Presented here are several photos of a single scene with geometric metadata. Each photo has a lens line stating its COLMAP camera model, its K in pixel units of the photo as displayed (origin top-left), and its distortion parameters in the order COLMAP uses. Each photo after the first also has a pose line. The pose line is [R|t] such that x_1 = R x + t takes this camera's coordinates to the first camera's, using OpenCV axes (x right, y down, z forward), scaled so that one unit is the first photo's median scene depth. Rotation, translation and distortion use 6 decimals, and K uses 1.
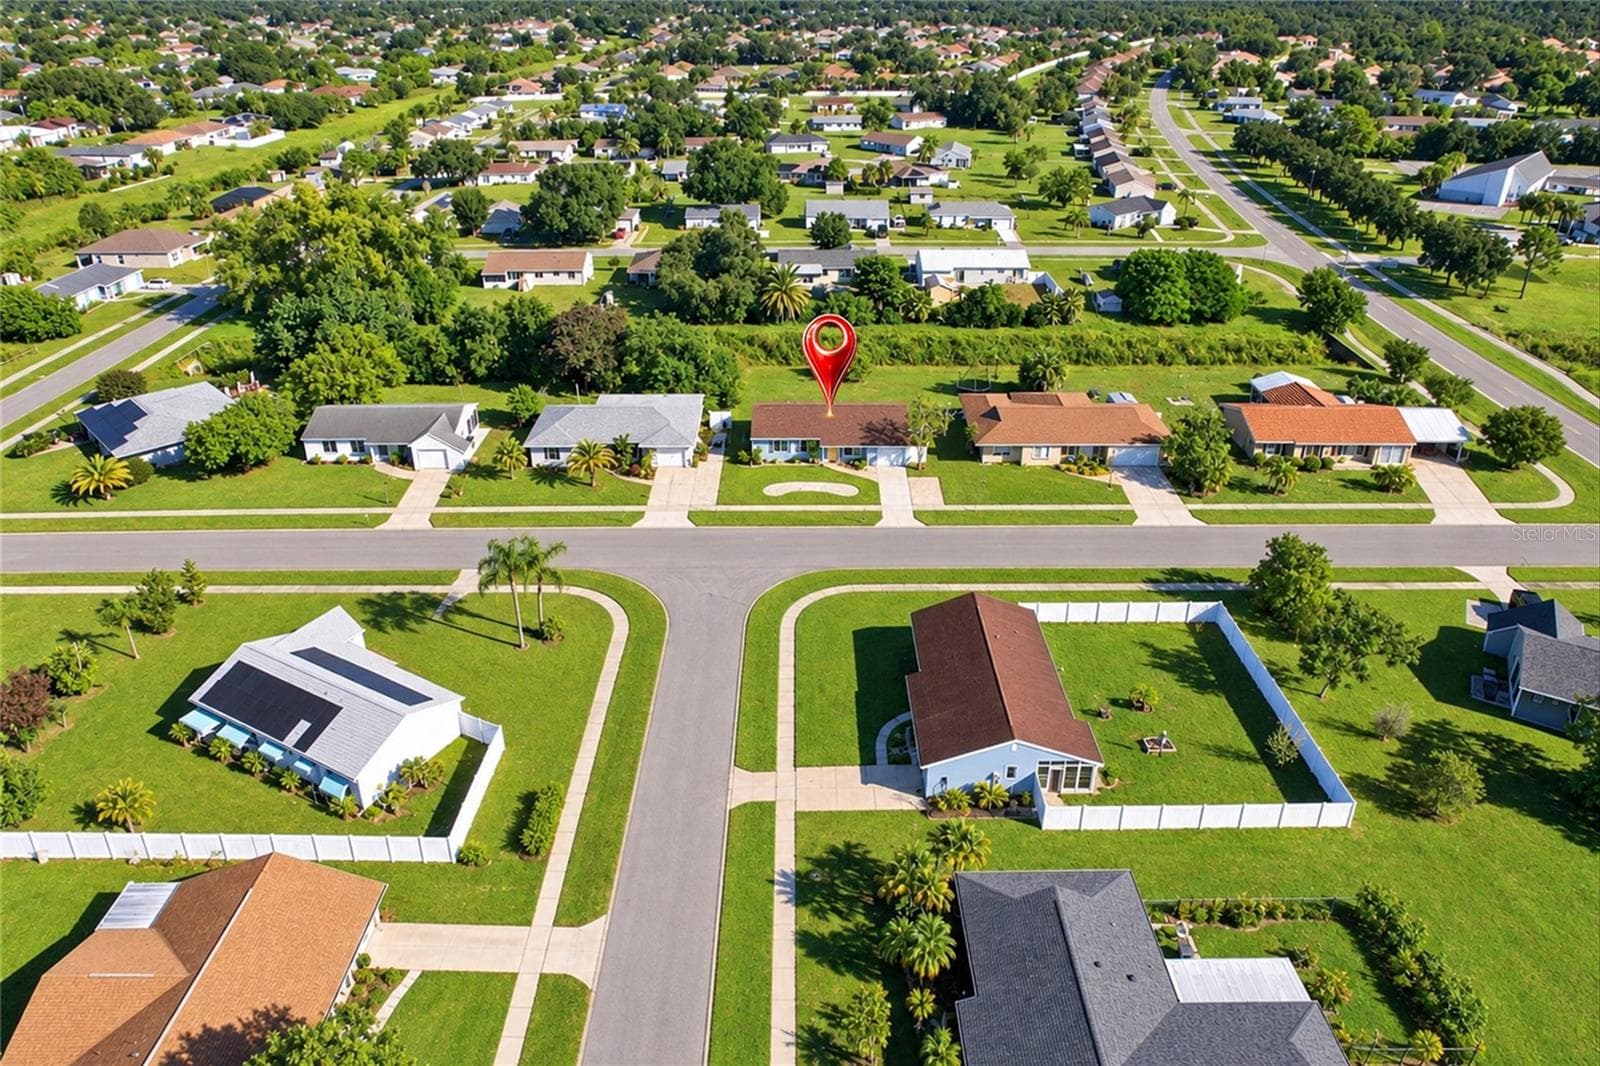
lens RADIAL K [[1172.2, 0, 800.0], [0, 1172.2, 533.0], [0, 0, 1]] dist [0.004138, 0.001472]
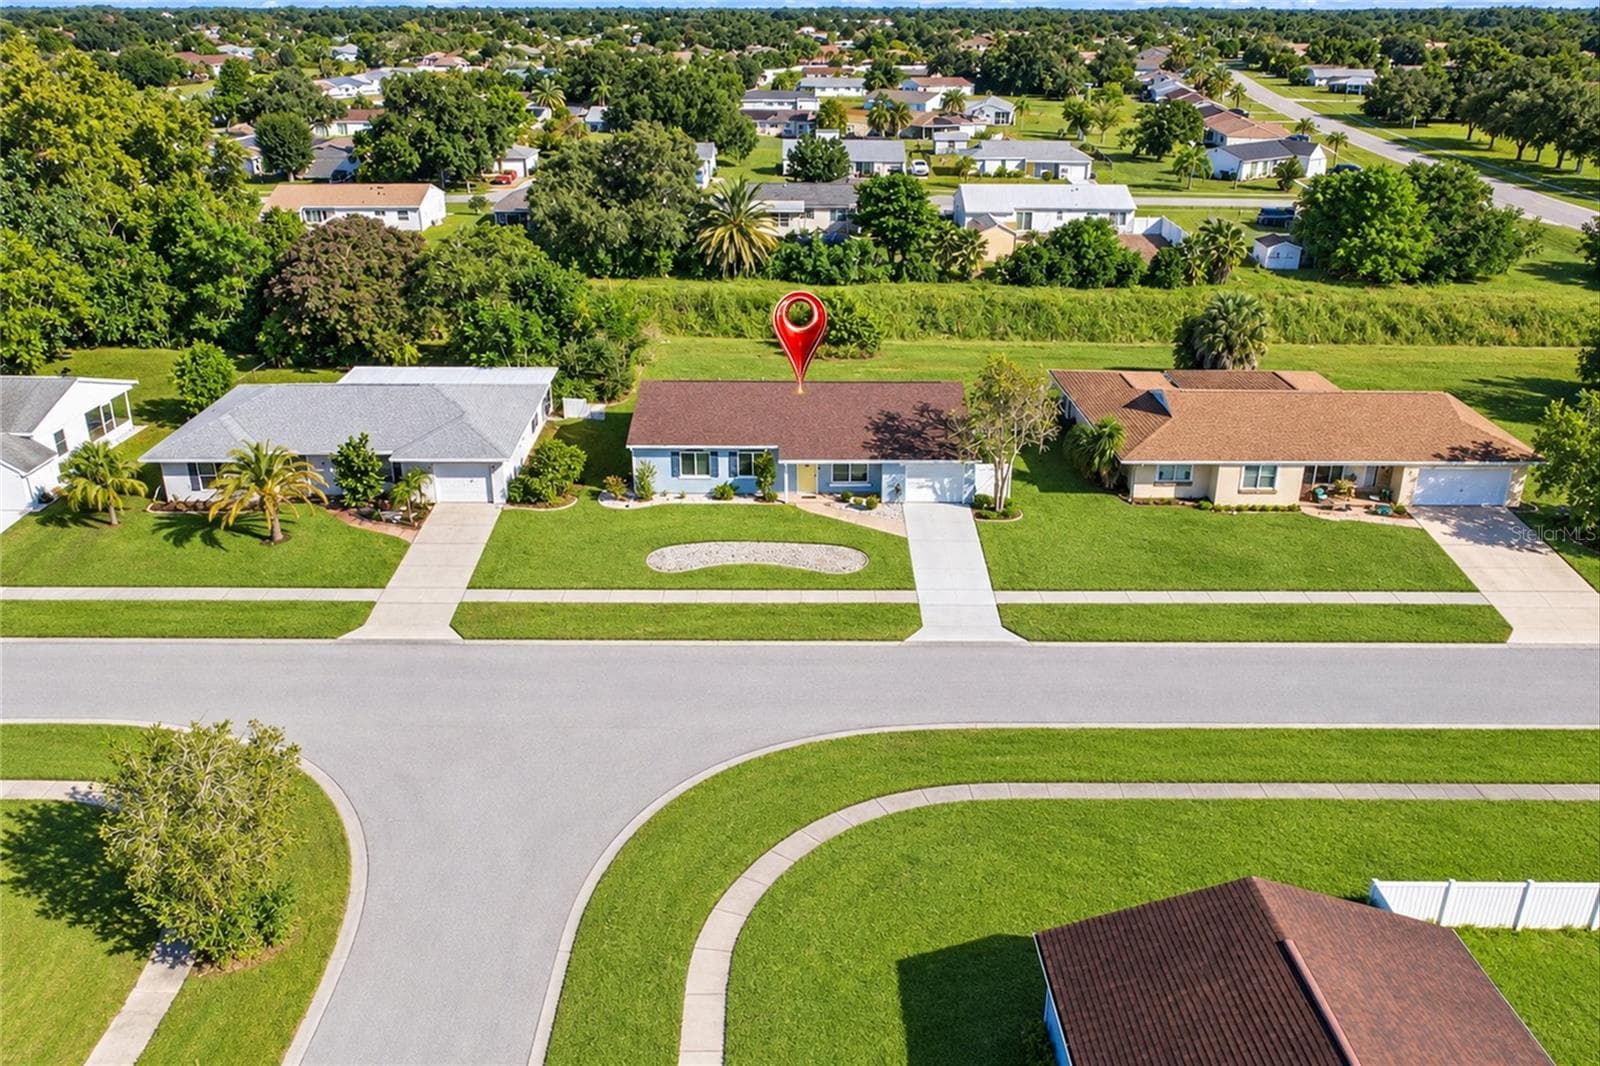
lens RADIAL K [[1172.2, 0, 800.0], [0, 1172.2, 533.0], [0, 0, 1]] dist [0.004138, 0.001472]
pose [[0.999985, 0.004809, -0.002582, 0.024402], [-0.004971, 0.997756, -0.066766, -0.014437], [0.002255, 0.066778, 0.997765, 0.504692]]
